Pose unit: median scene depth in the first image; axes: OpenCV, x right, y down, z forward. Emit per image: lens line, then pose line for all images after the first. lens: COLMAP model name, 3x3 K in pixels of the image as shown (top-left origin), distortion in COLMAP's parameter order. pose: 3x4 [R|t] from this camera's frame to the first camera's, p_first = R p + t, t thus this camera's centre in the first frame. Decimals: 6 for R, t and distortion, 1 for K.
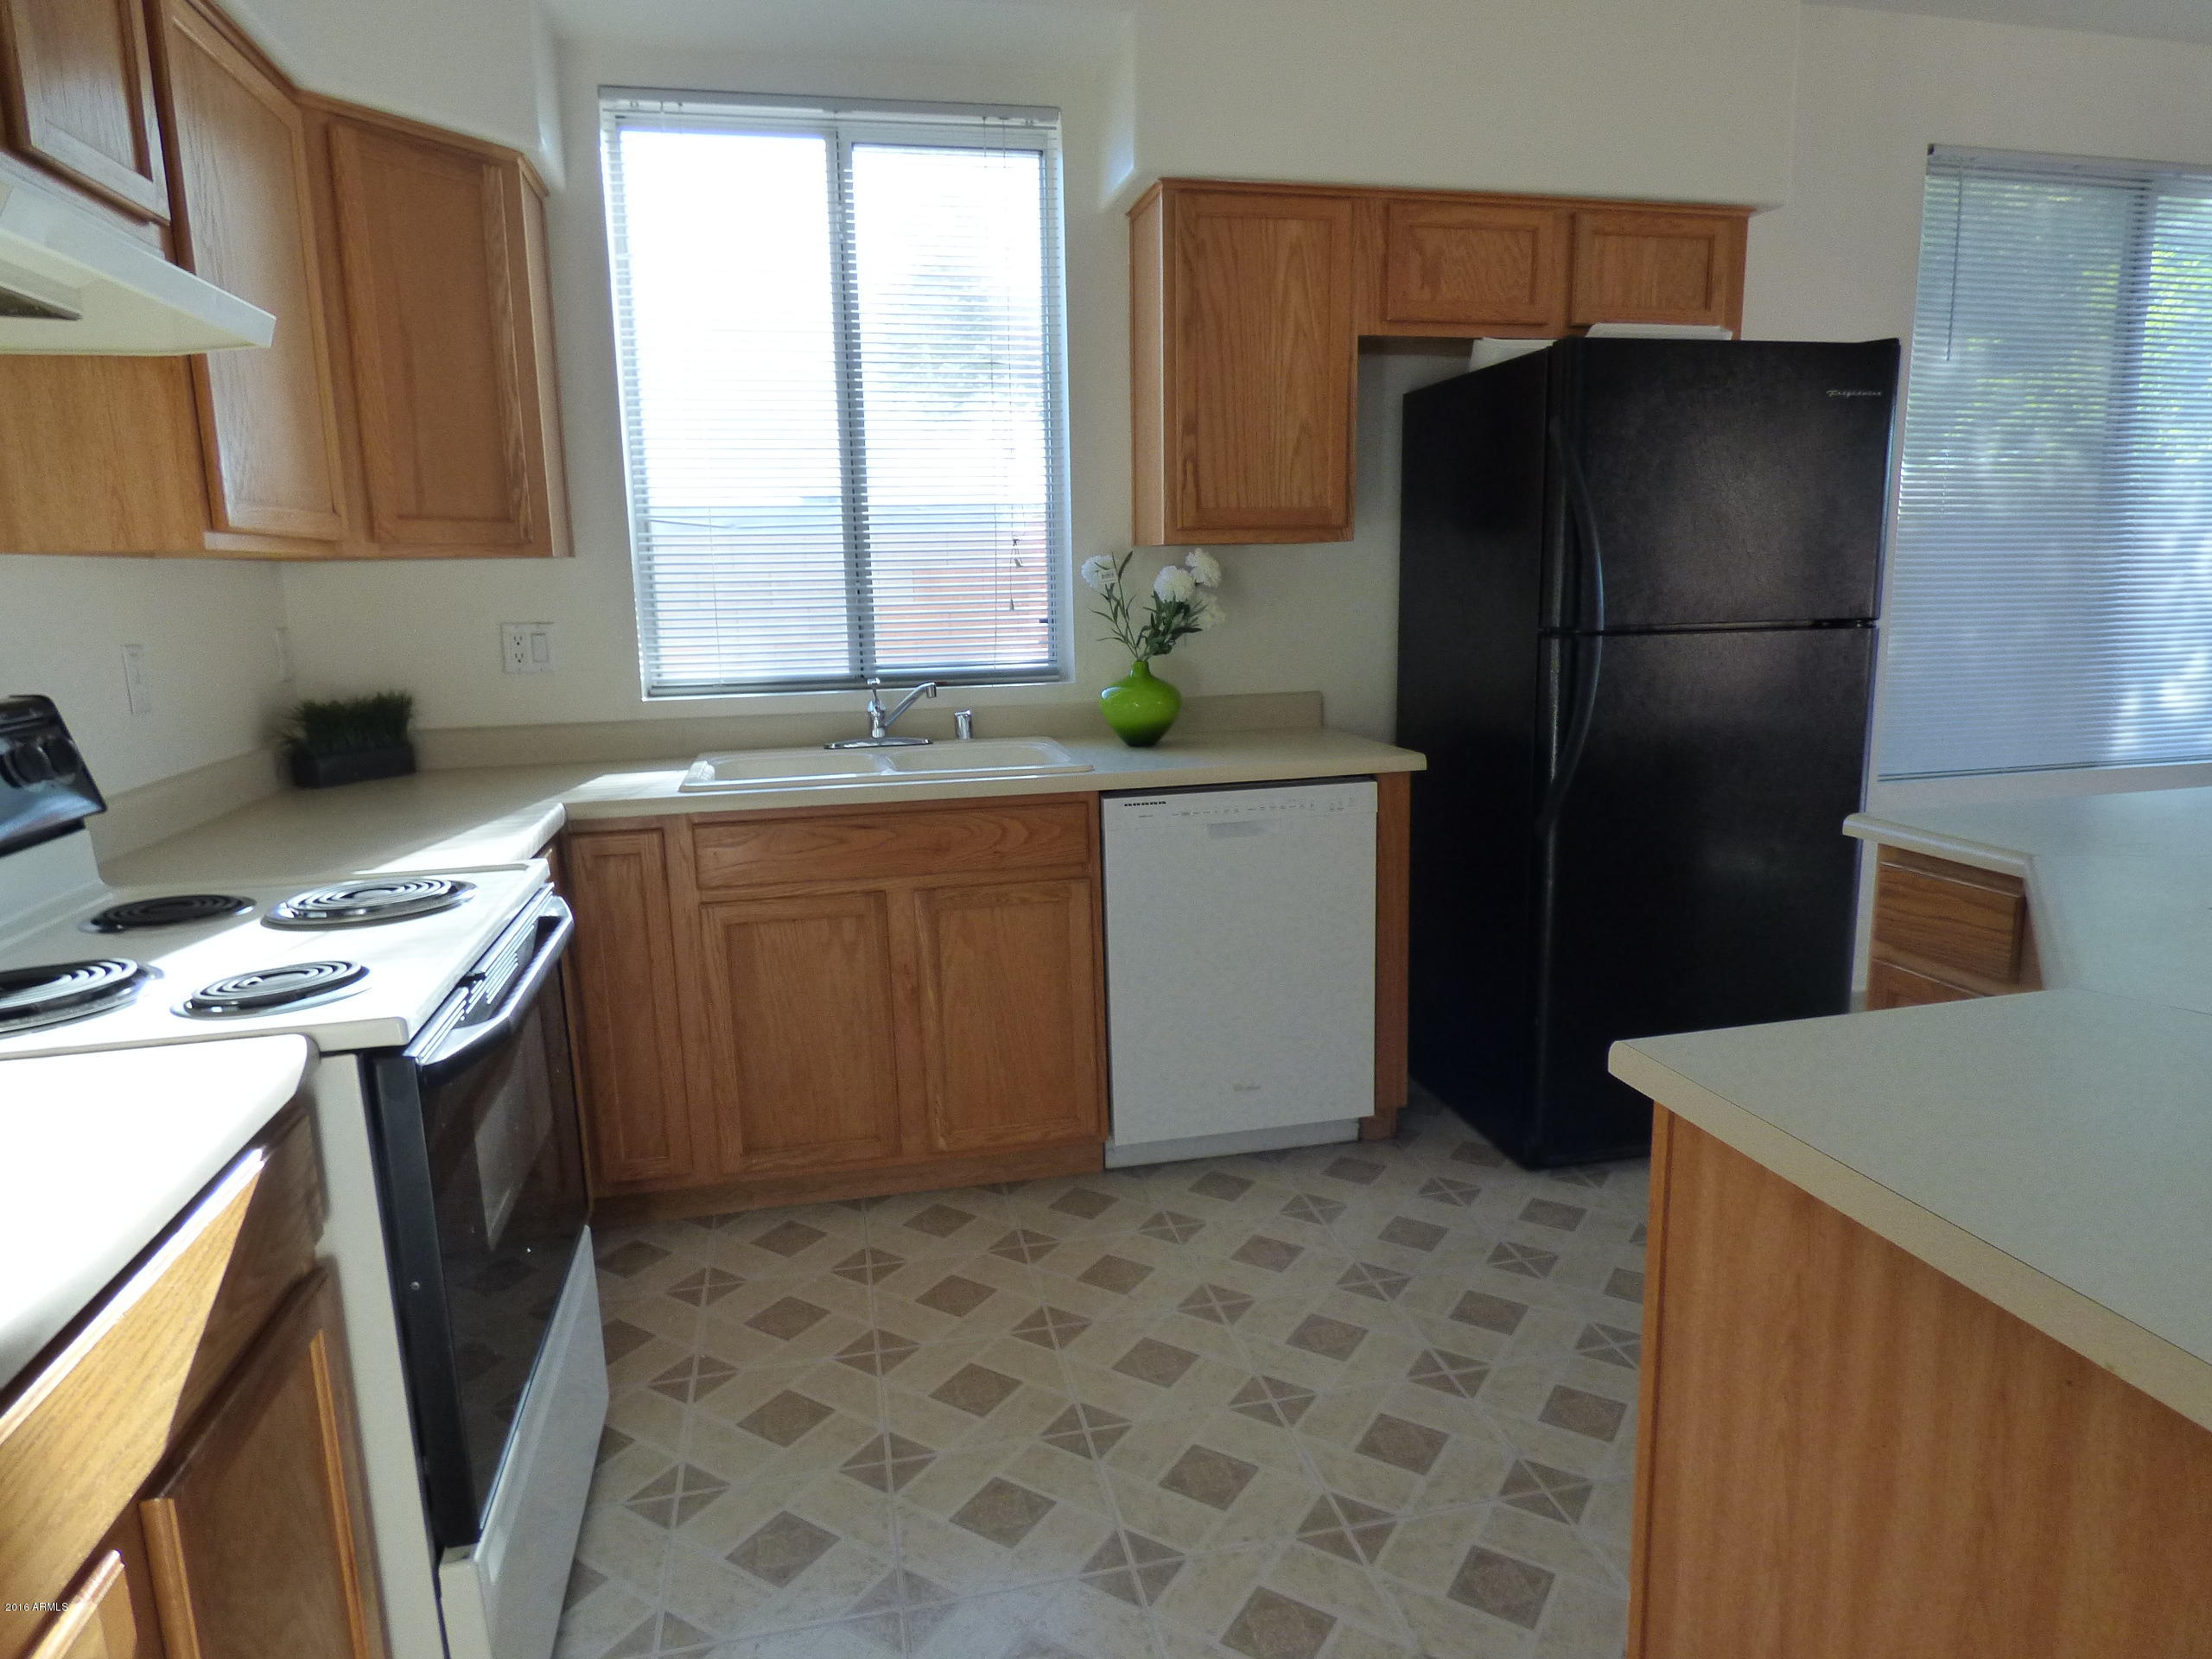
lens RADIAL K [[1343.1, 0, 1106.1], [0, 1343.1, 824.6], [0, 0, 1]] dist [-0.022500, 0.000914]
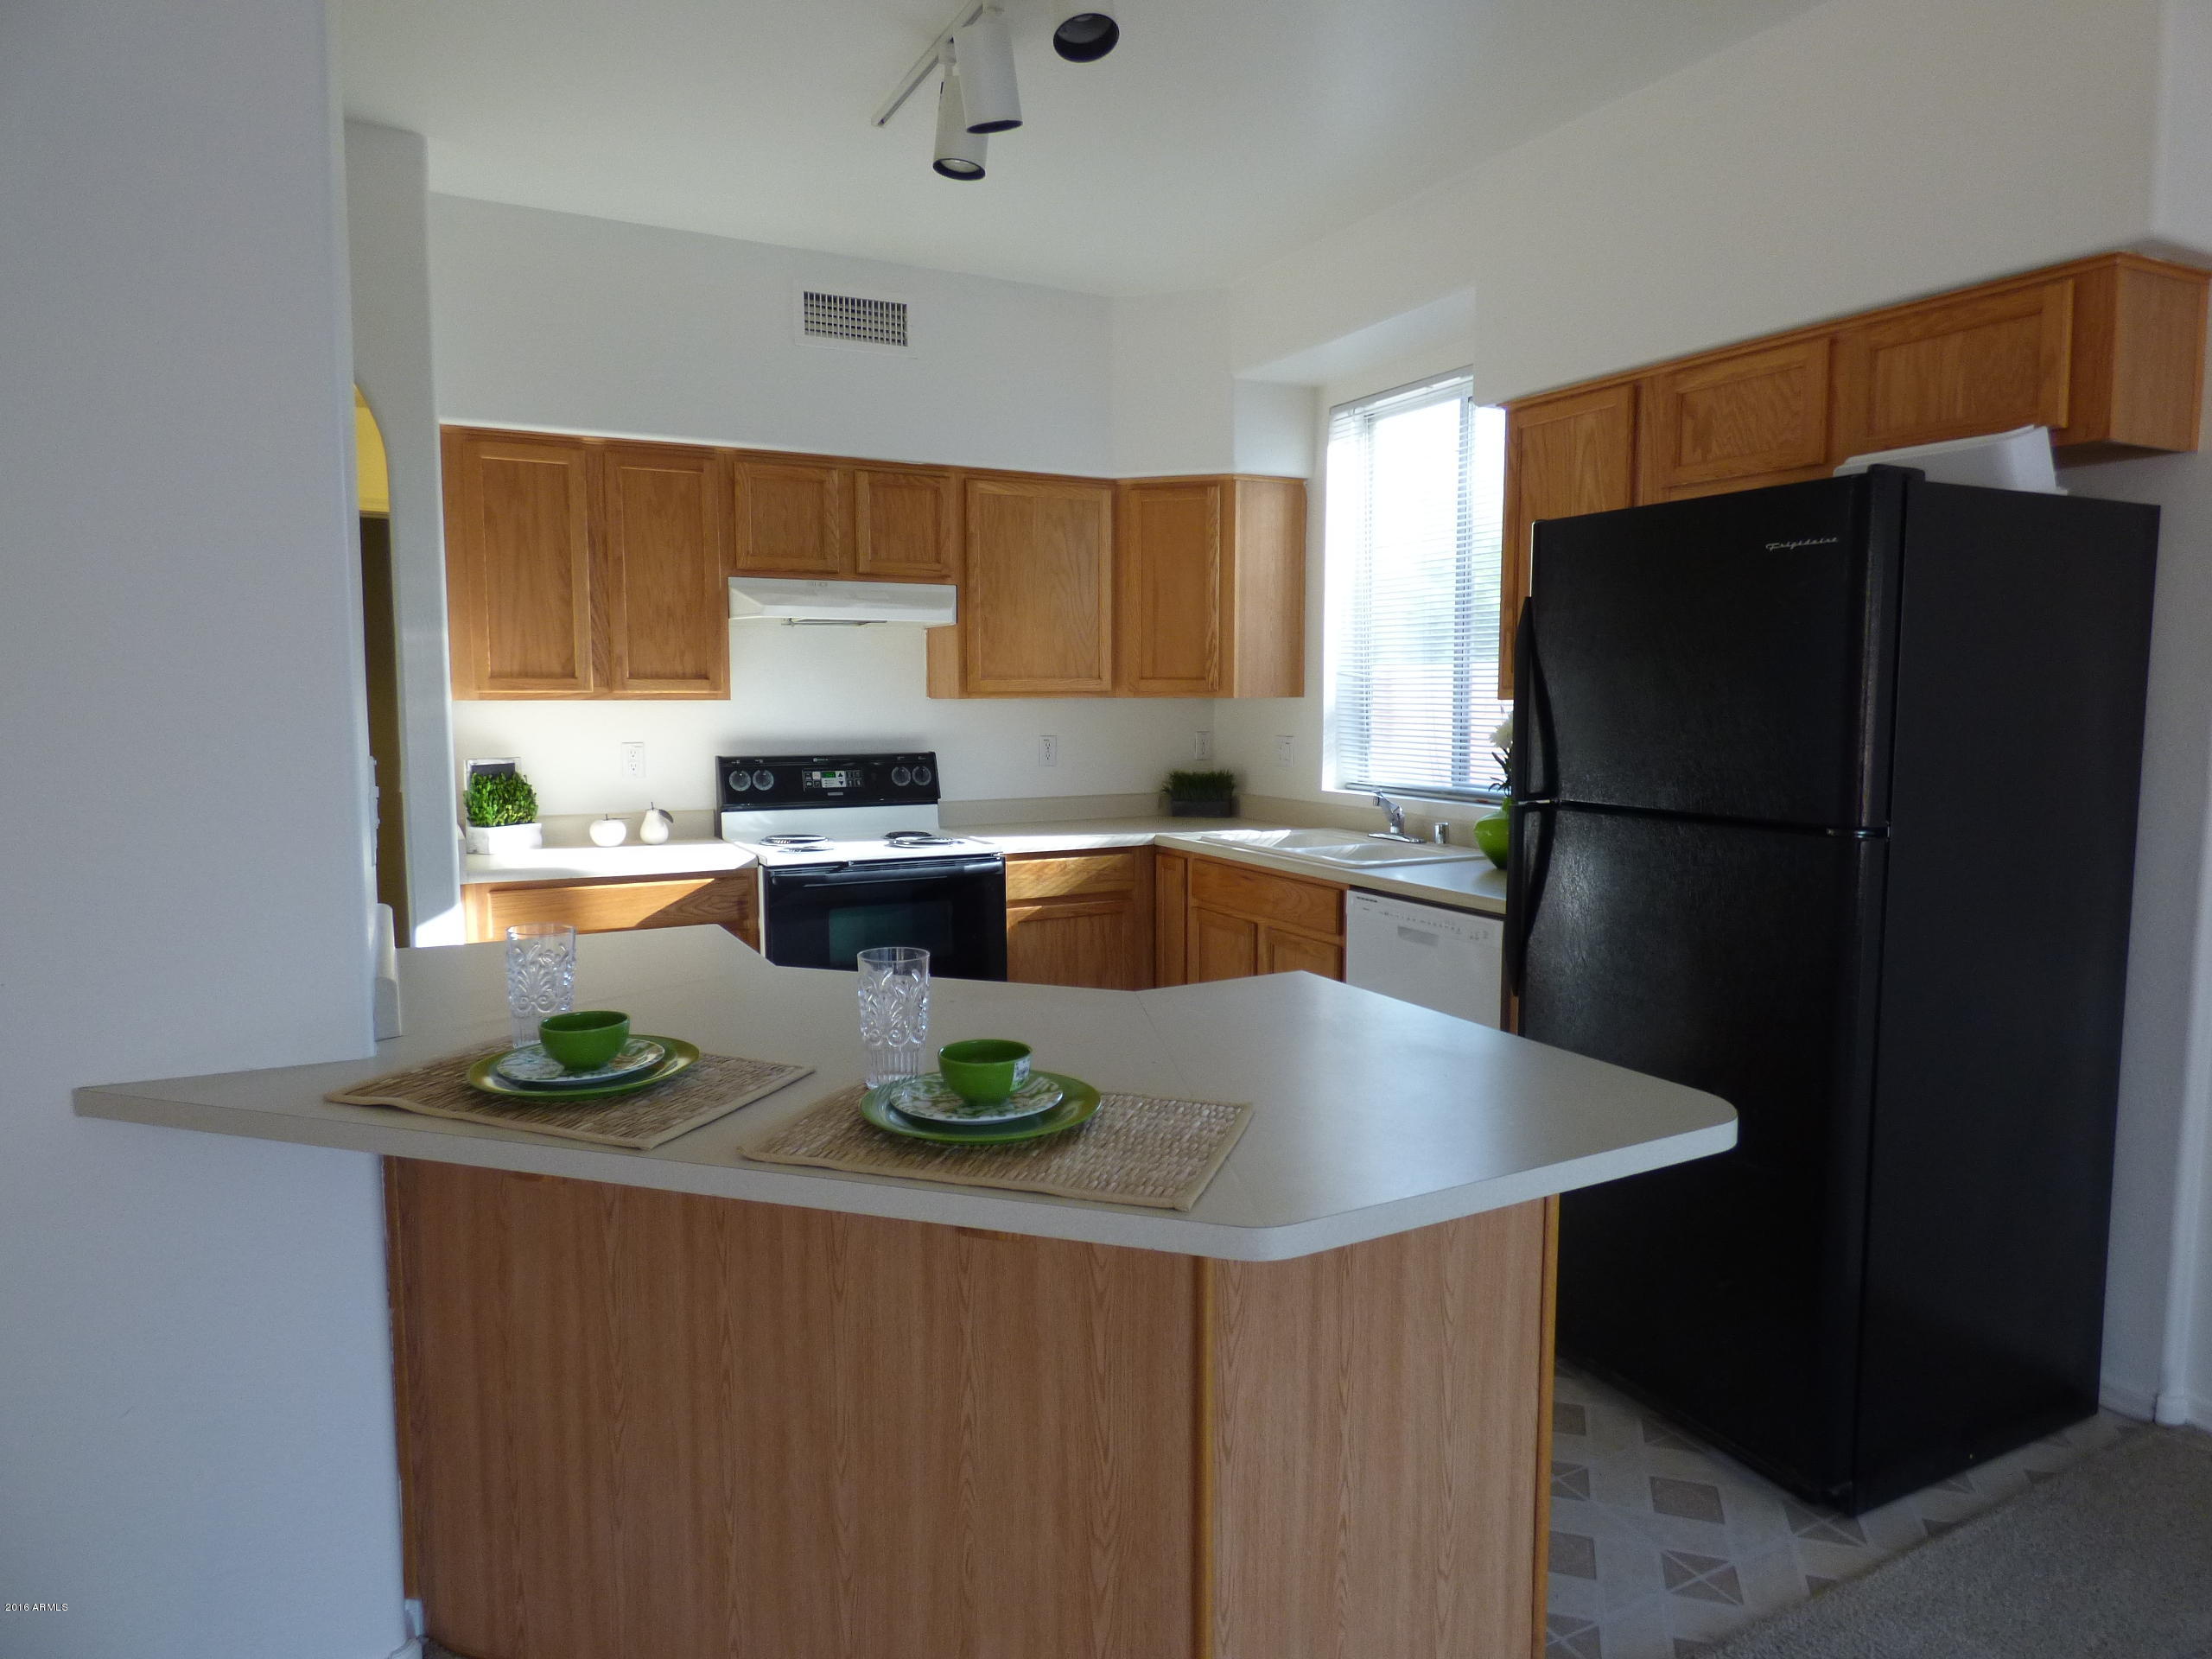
lens RADIAL K [[1343.1, 0, 1101.0], [0, 1343.1, 825.7], [0, 0, 1]] dist [-0.022500, 0.000914]
pose [[0.262411, 0.117648, -0.957757, 1.100408], [-0.178372, 0.981349, 0.071674, -0.122018], [0.948327, 0.152029, 0.278502, 0.351803]]
